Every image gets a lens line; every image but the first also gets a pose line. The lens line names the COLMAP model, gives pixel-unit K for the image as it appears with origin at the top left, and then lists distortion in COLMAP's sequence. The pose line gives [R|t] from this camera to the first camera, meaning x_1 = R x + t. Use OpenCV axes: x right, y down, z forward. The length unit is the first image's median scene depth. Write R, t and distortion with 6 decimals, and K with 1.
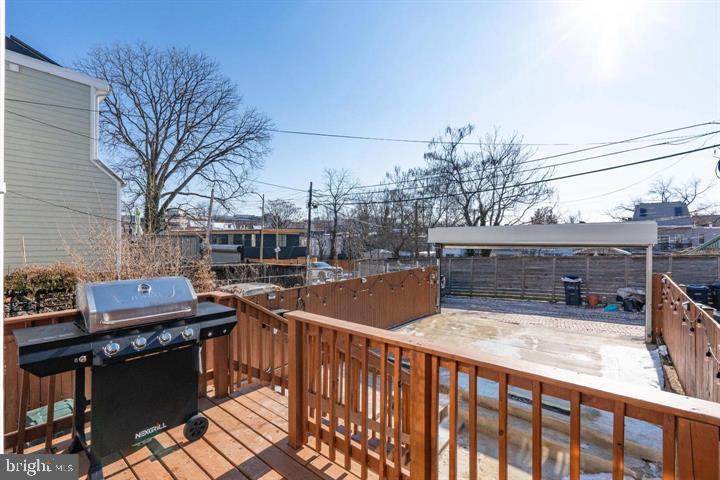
lens RADIAL K [[320.3, 0, 361.5], [0, 320.3, 240.9], [0, 0, 1]] dist [0.002849, -0.000664]
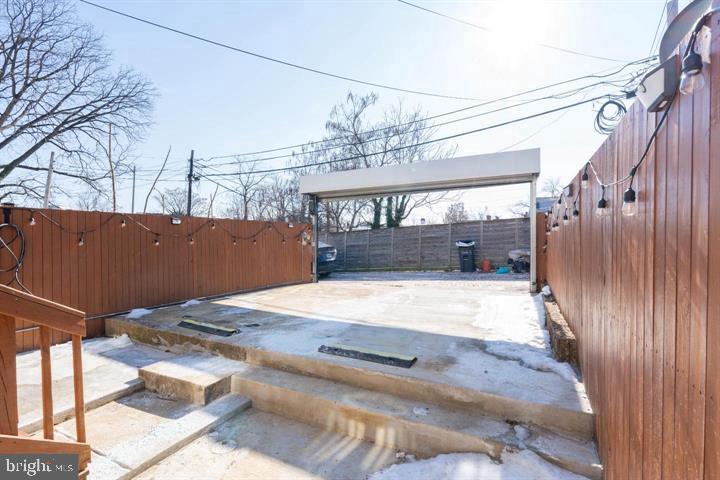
lens RADIAL K [[335.7, 0, 350.6], [0, 335.7, 238.2], [0, 0, 1]] dist [-0.000112, 0.000203]
pose [[0.977635, -0.011364, 0.210000, 0.138436], [0.009906, 0.999919, 0.007990, 0.099140], [-0.210074, -0.005731, 0.977669, 0.135567]]
